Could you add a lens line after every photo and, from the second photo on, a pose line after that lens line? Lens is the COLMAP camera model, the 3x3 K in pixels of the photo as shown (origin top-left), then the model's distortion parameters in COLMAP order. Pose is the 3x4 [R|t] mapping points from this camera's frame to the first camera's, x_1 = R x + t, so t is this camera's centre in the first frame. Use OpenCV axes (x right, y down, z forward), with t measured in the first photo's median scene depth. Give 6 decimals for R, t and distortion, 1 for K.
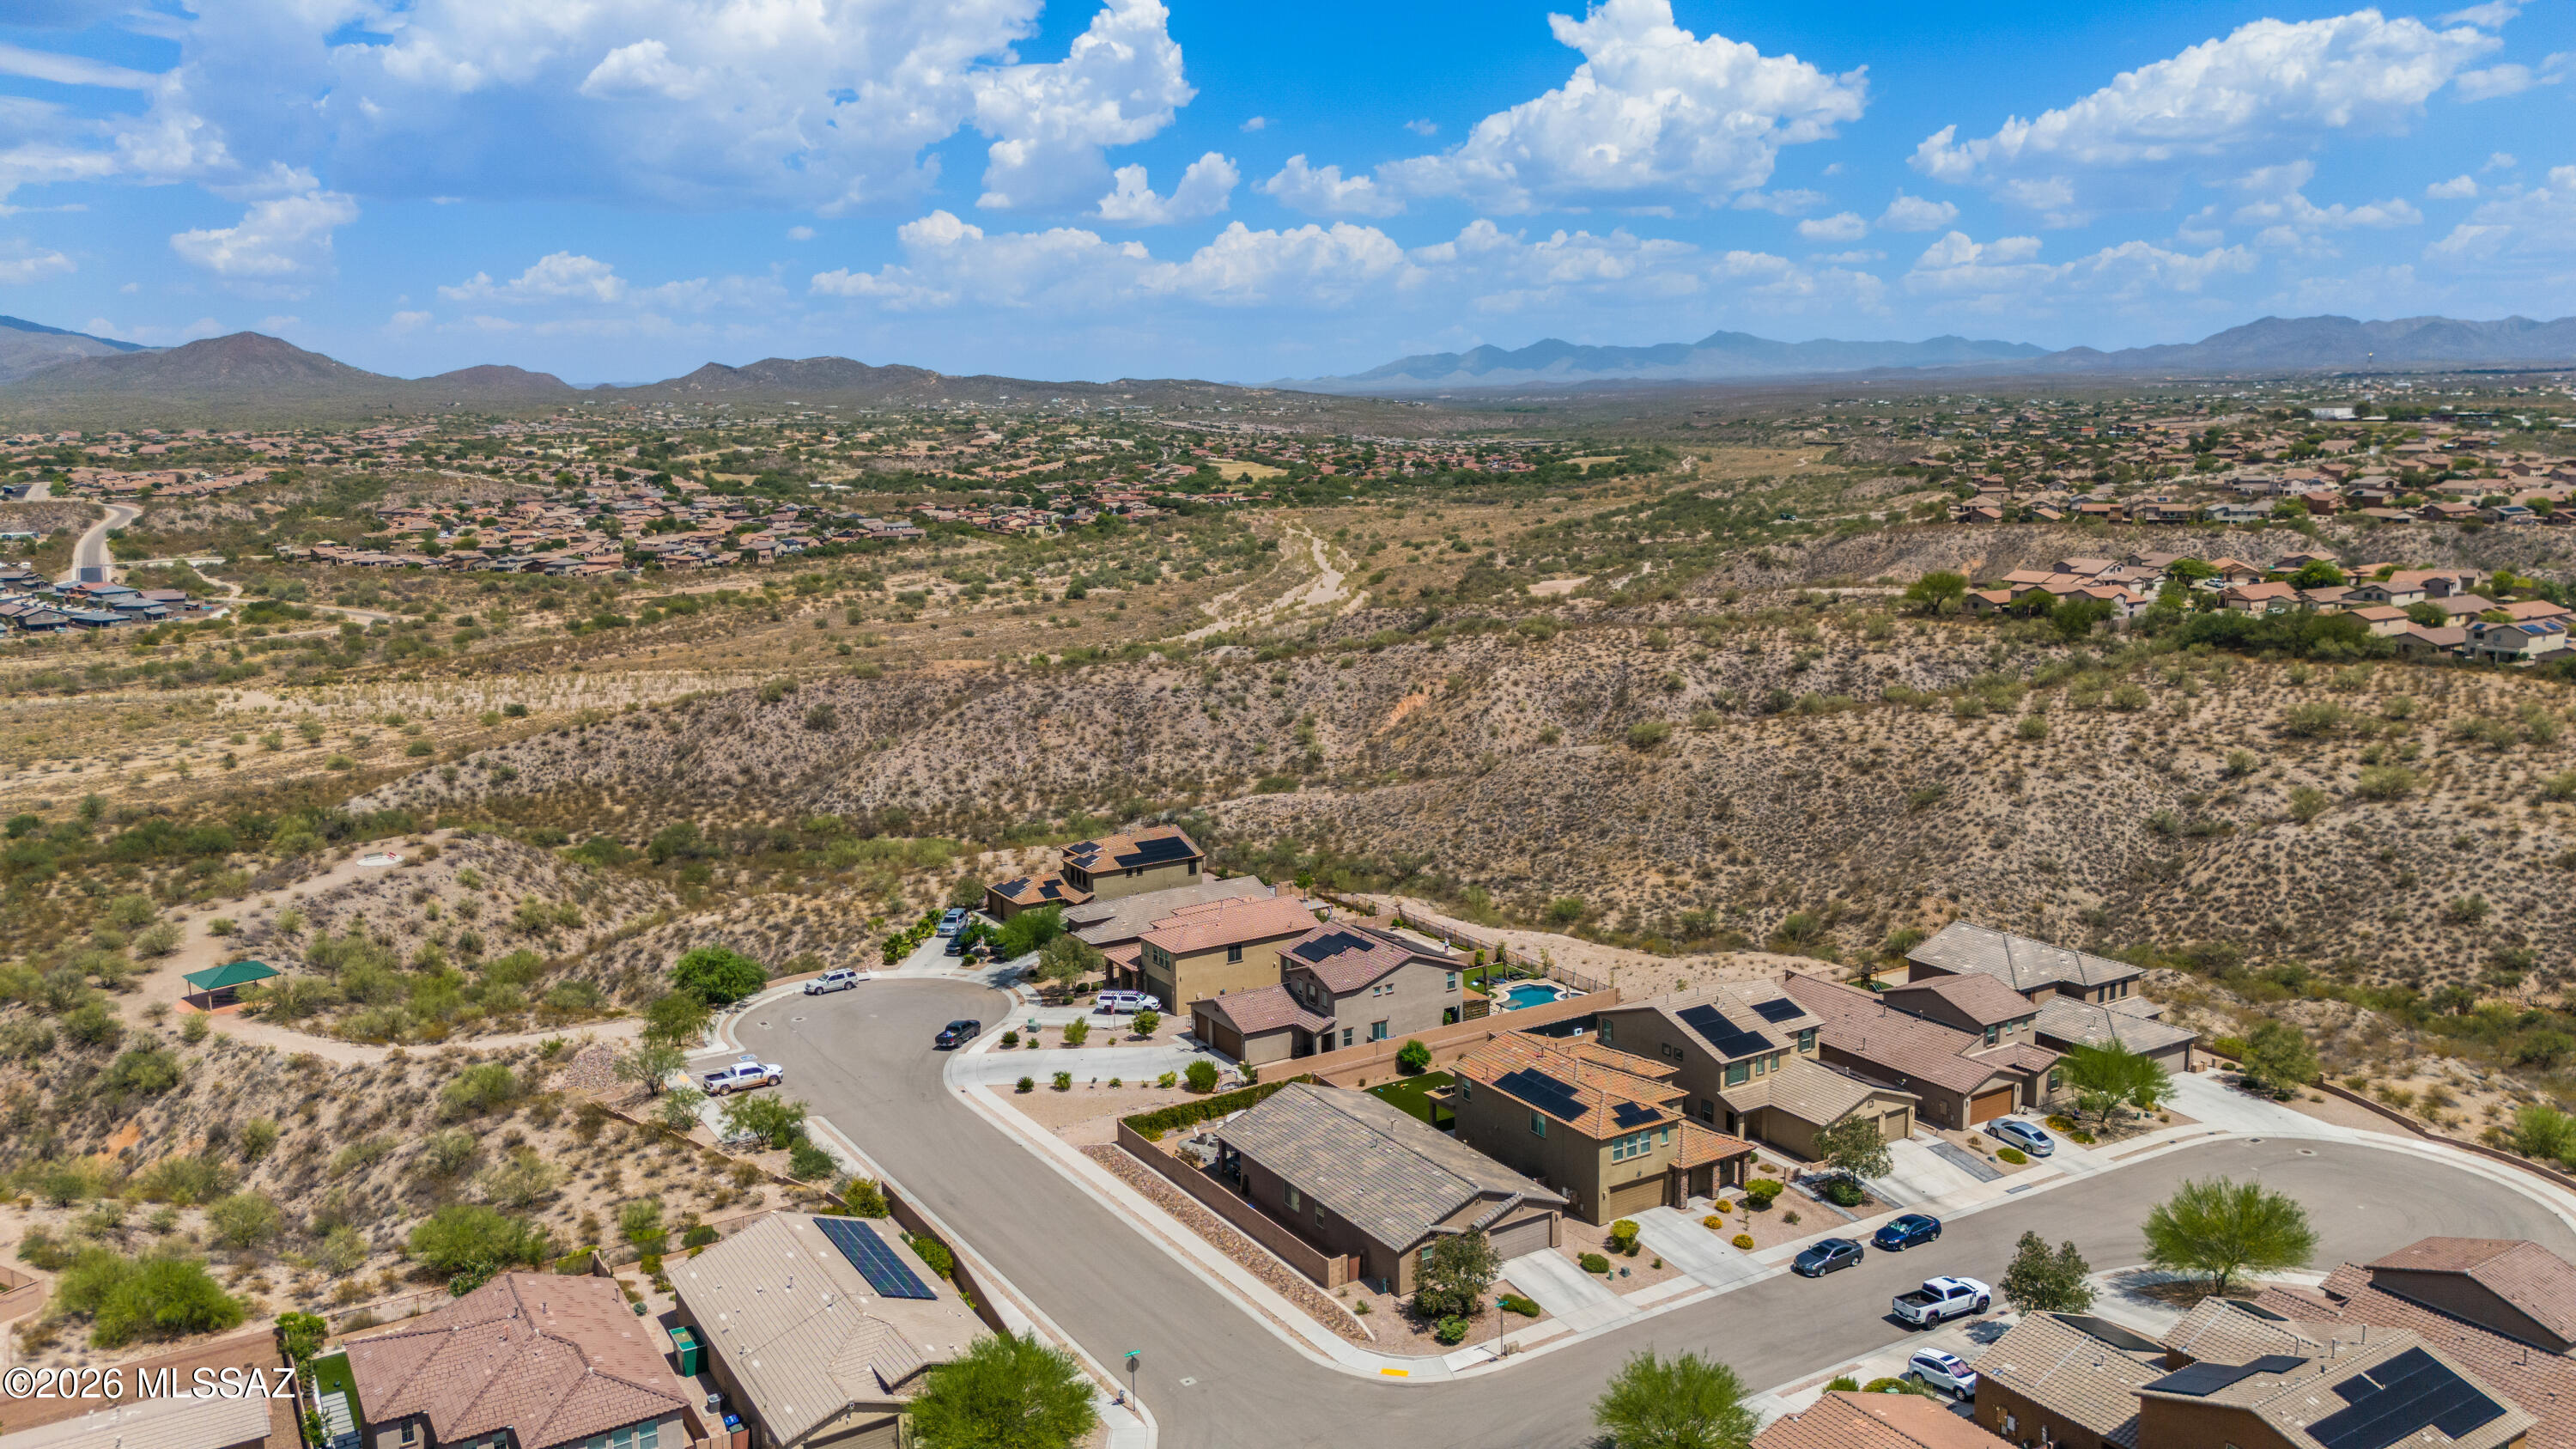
lens RADIAL K [[1888.9, 0, 1288.0], [0, 1888.9, 724.5], [0, 0, 1]] dist [0.083791, -0.082155]
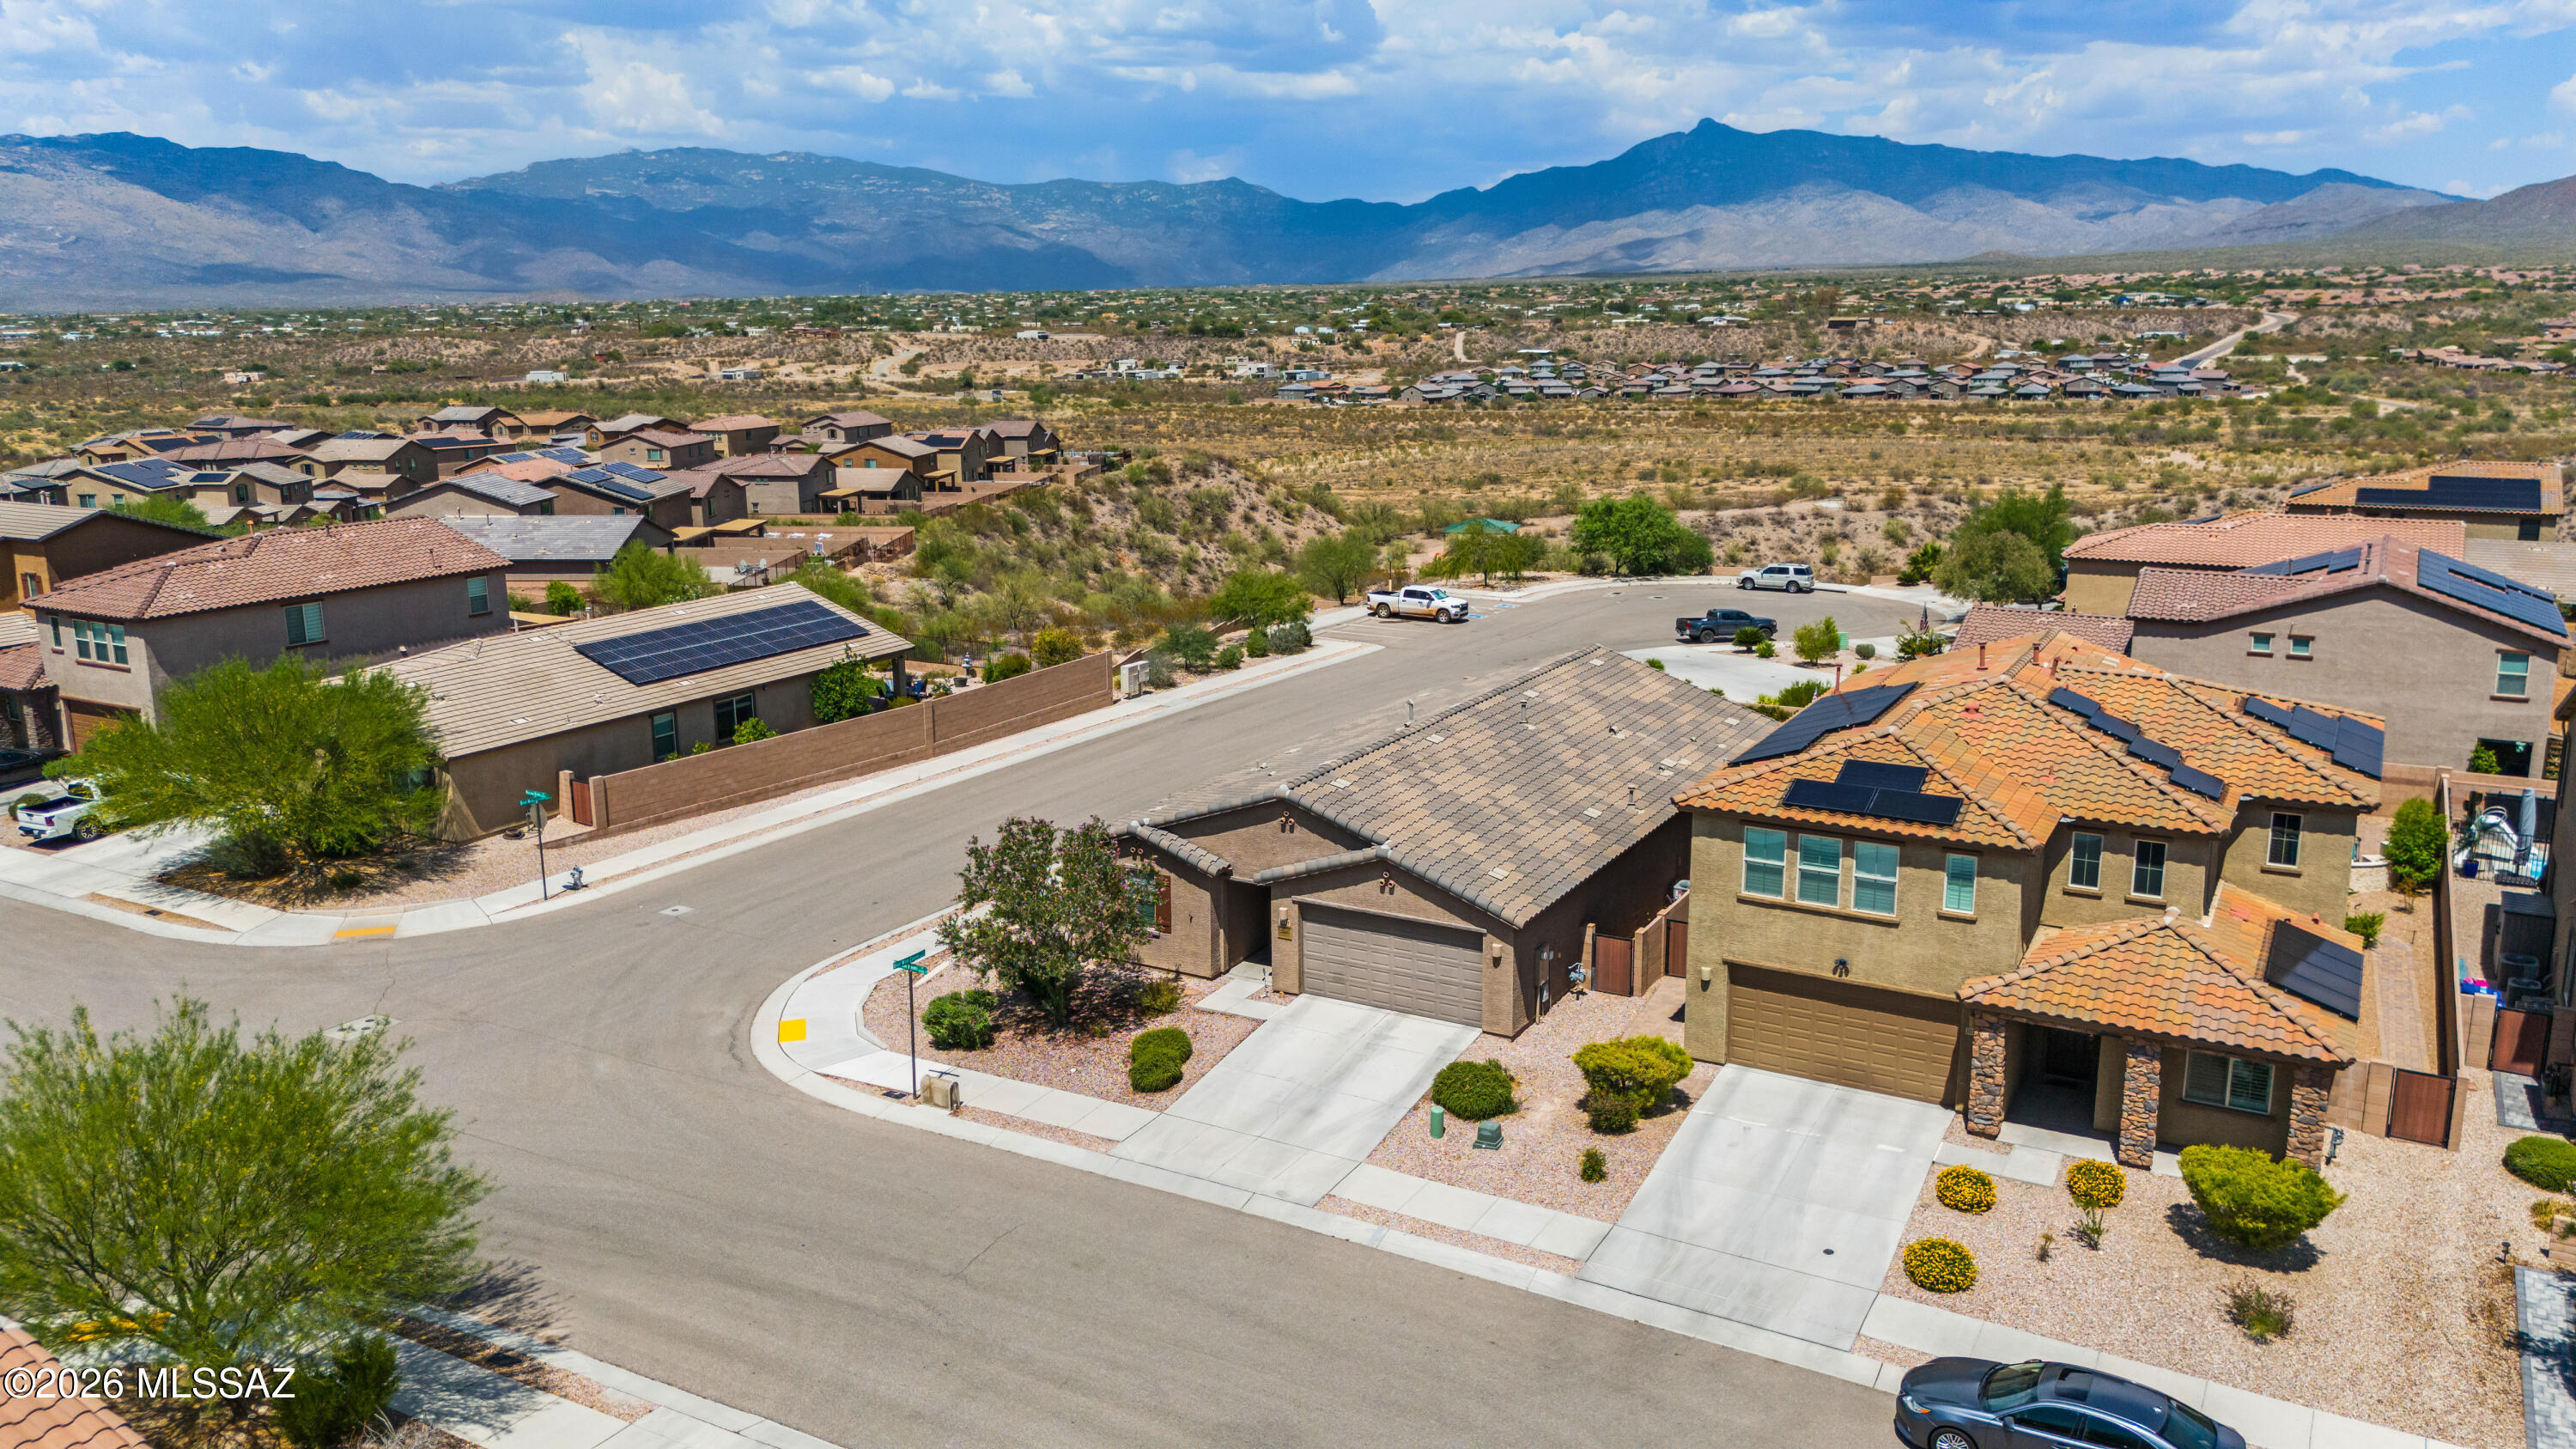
lens RADIAL K [[1888.7, 0, 1288.0], [0, 1888.7, 724.5], [0, 0, 1]] dist [0.084435, -0.097141]
pose [[0.475035, 0.203330, -0.856154, 0.134072], [-0.143683, 0.977803, 0.152499, 0.052088], [0.868157, 0.050572, 0.493705, 0.246300]]
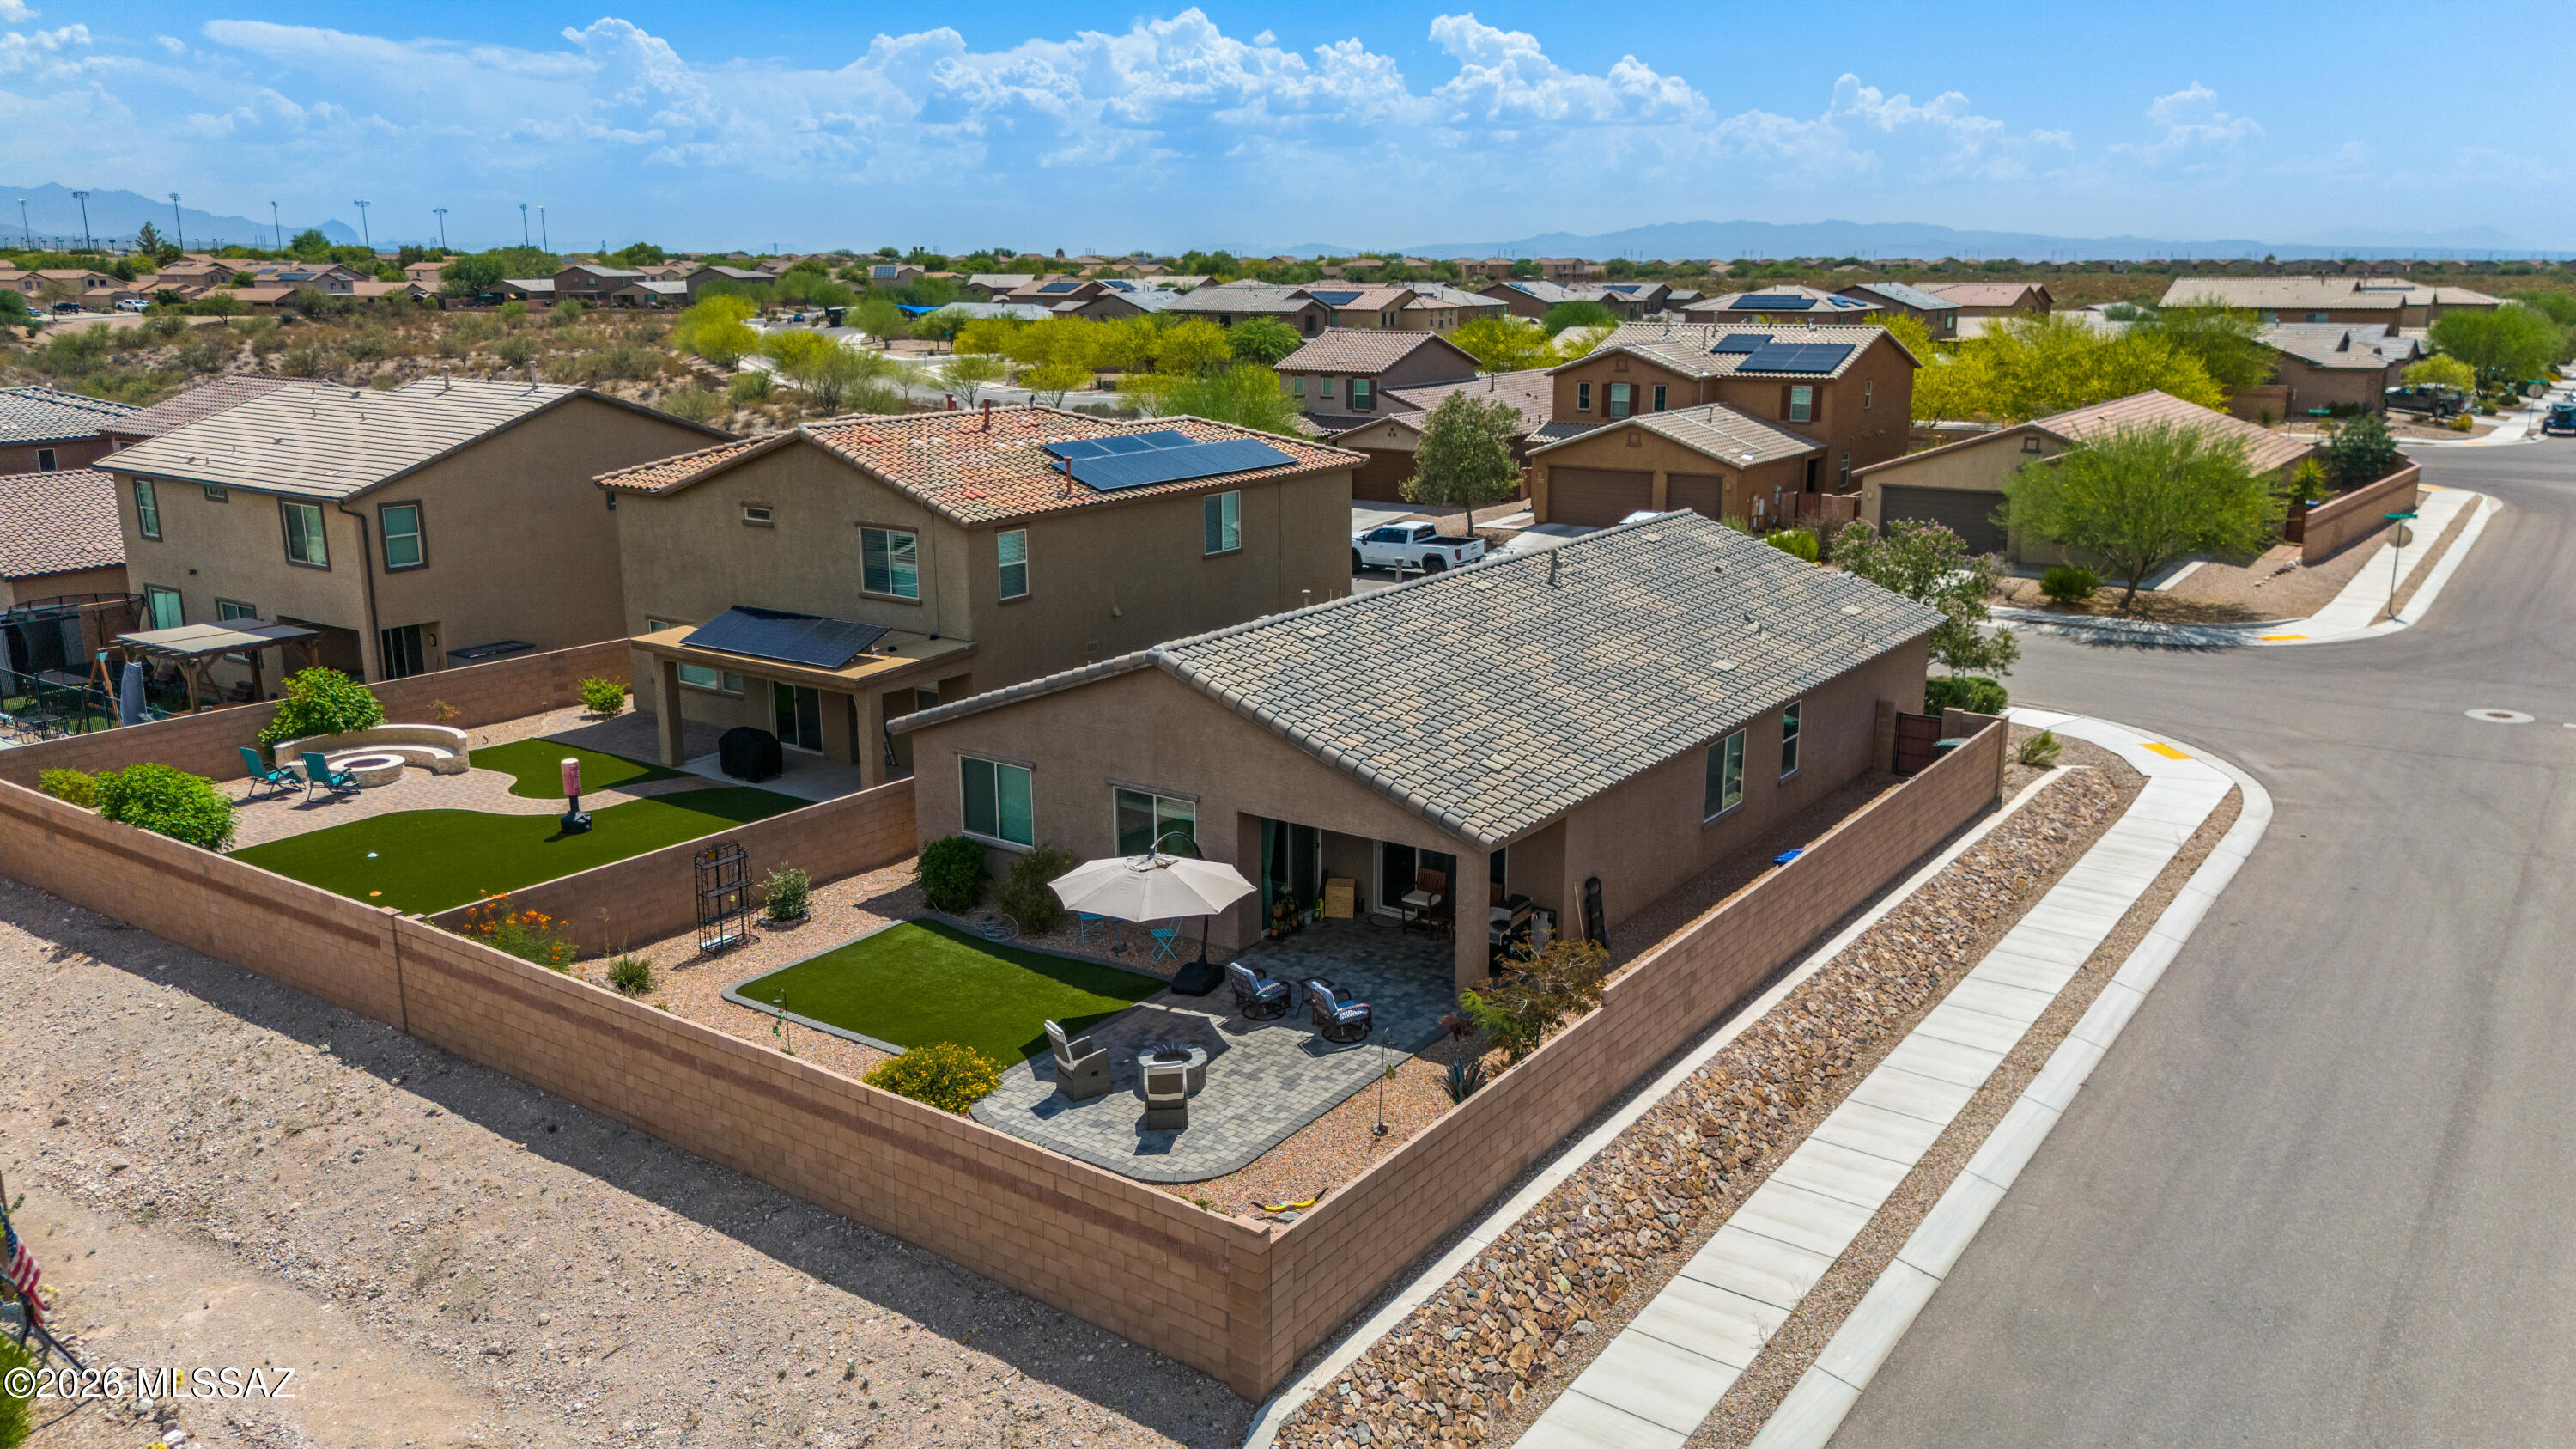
lens RADIAL K [[1888.7, 0, 1288.0], [0, 1888.7, 724.5], [0, 0, 1]] dist [0.084435, -0.097141]
pose [[-0.382542, -0.205885, 0.900707, -0.078623], [0.157809, 0.945972, 0.283255, 0.047062], [-0.910361, 0.250497, -0.329383, 0.378041]]
